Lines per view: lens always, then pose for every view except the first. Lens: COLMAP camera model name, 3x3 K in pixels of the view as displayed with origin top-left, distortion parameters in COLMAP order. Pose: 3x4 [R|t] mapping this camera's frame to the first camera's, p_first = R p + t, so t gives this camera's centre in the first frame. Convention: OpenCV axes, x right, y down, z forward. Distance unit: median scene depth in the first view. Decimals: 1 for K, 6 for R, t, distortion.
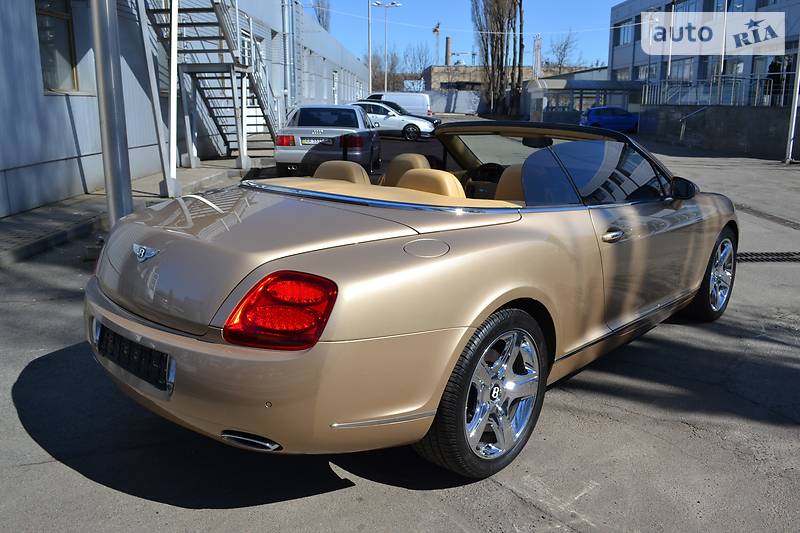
lens RADIAL K [[665.3, 0, 399.7], [0, 665.3, 269.9], [0, 0, 1]] dist [-0.078078, 0.013583]
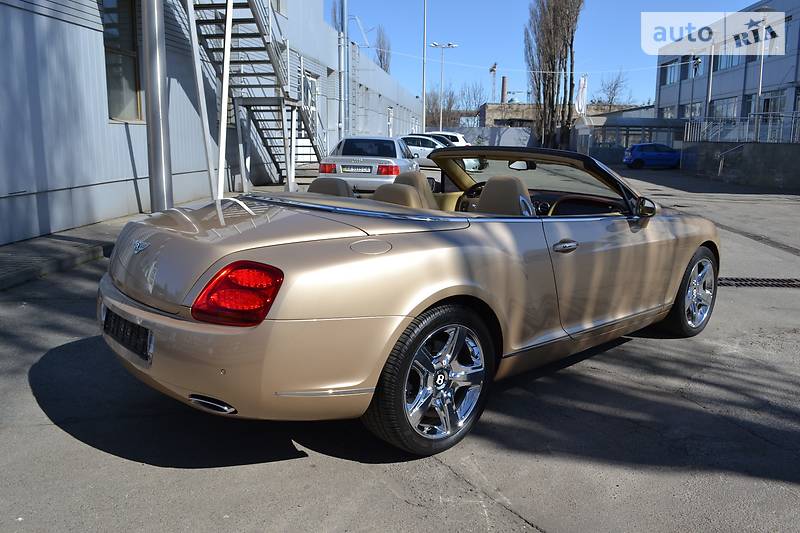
lens RADIAL K [[638.8, 0, 403.8], [0, 638.8, 268.7], [0, 0, 1]] dist [-0.076230, 0.000725]
pose [[0.996638, 0.025225, -0.077947, 0.039003], [-0.028699, 0.998629, -0.043775, 0.010998], [0.076736, 0.045865, 0.995996, -0.021865]]
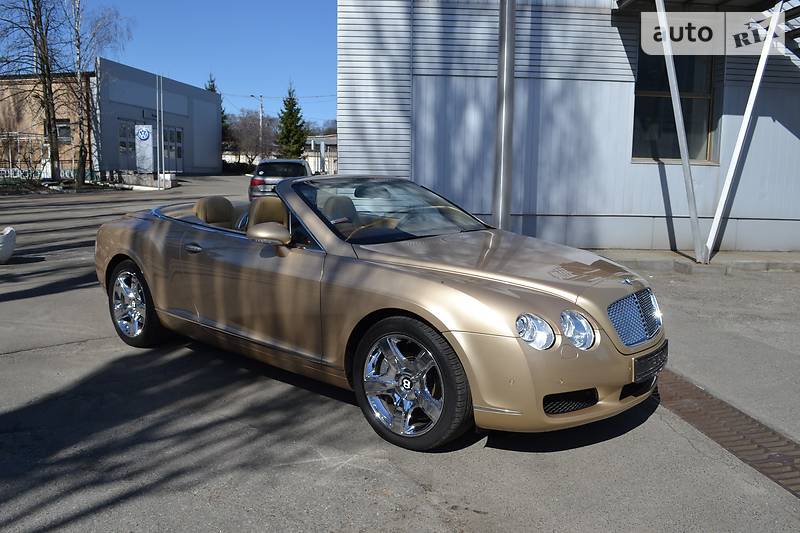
lens RADIAL K [[638.8, 0, 402.6], [0, 638.8, 263.5], [0, 0, 1]] dist [-0.076230, 0.000725]
pose [[0.055396, 0.131568, -0.989758, 0.512189], [-0.253579, 0.960632, 0.113503, -0.088475], [0.965727, 0.244694, 0.086578, 0.403034]]
